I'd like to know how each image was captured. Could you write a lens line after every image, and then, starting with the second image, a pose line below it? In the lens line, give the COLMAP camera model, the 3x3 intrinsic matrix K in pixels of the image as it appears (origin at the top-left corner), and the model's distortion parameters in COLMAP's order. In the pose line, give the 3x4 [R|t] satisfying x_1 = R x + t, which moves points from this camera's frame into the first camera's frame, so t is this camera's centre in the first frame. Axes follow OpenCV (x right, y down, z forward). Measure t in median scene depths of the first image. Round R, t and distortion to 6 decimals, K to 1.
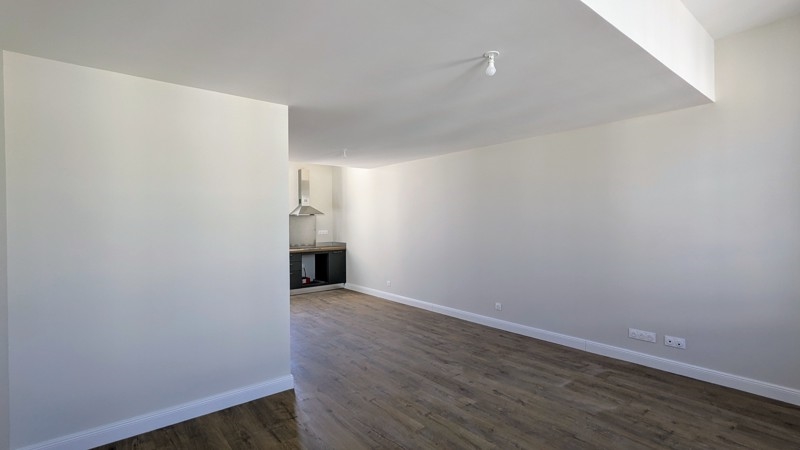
lens RADIAL K [[379.4, 0, 395.5], [0, 379.4, 220.6], [0, 0, 1]] dist [-0.003939, -0.001664]
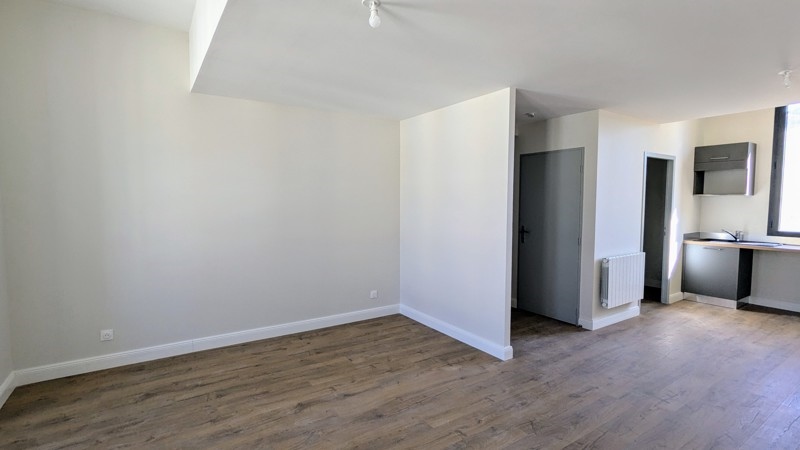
lens RADIAL K [[379.4, 0, 395.9], [0, 379.4, 222.6], [0, 0, 1]] dist [-0.003939, -0.001664]
pose [[-0.098322, 0.071332, -0.992595, 0.681348], [-0.000884, 0.997421, 0.071766, -0.013128], [0.995154, 0.007934, -0.098006, 0.703325]]
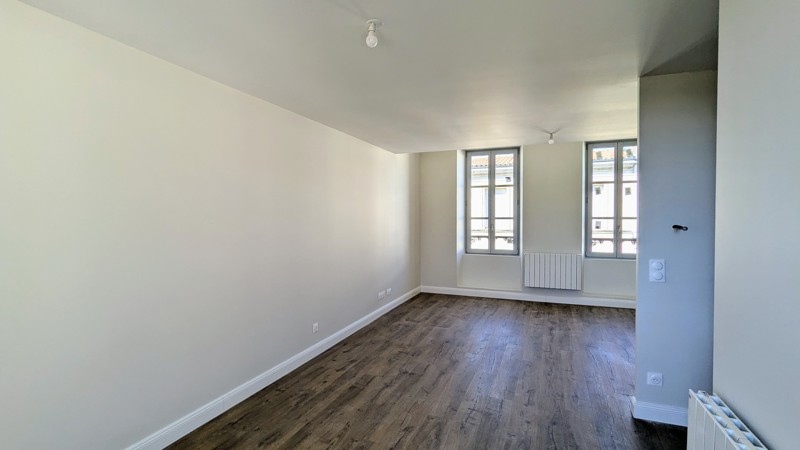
lens RADIAL K [[379.4, 0, 399.3], [0, 379.4, 222.0], [0, 0, 1]] dist [-0.003939, -0.001664]
pose [[-0.501243, -0.004789, 0.865294, -0.657826], [0.004568, 0.999956, 0.008181, 0.003920], [-0.865295, 0.008053, -0.501199, 1.658974]]
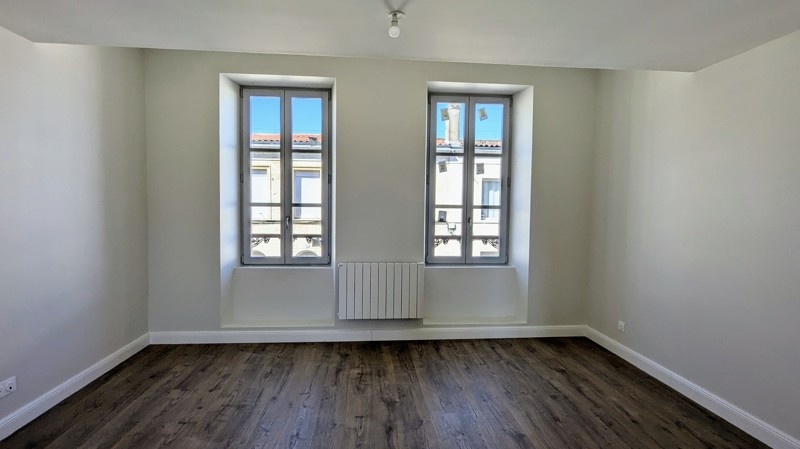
lens RADIAL K [[379.4, 0, 397.5], [0, 379.4, 227.7], [0, 0, 1]] dist [-0.003939, -0.001664]
pose [[-0.836218, -0.035406, 0.547254, -0.149421], [-0.007328, 0.998546, 0.053406, 0.008313], [-0.548349, 0.040649, -0.835261, 1.076208]]
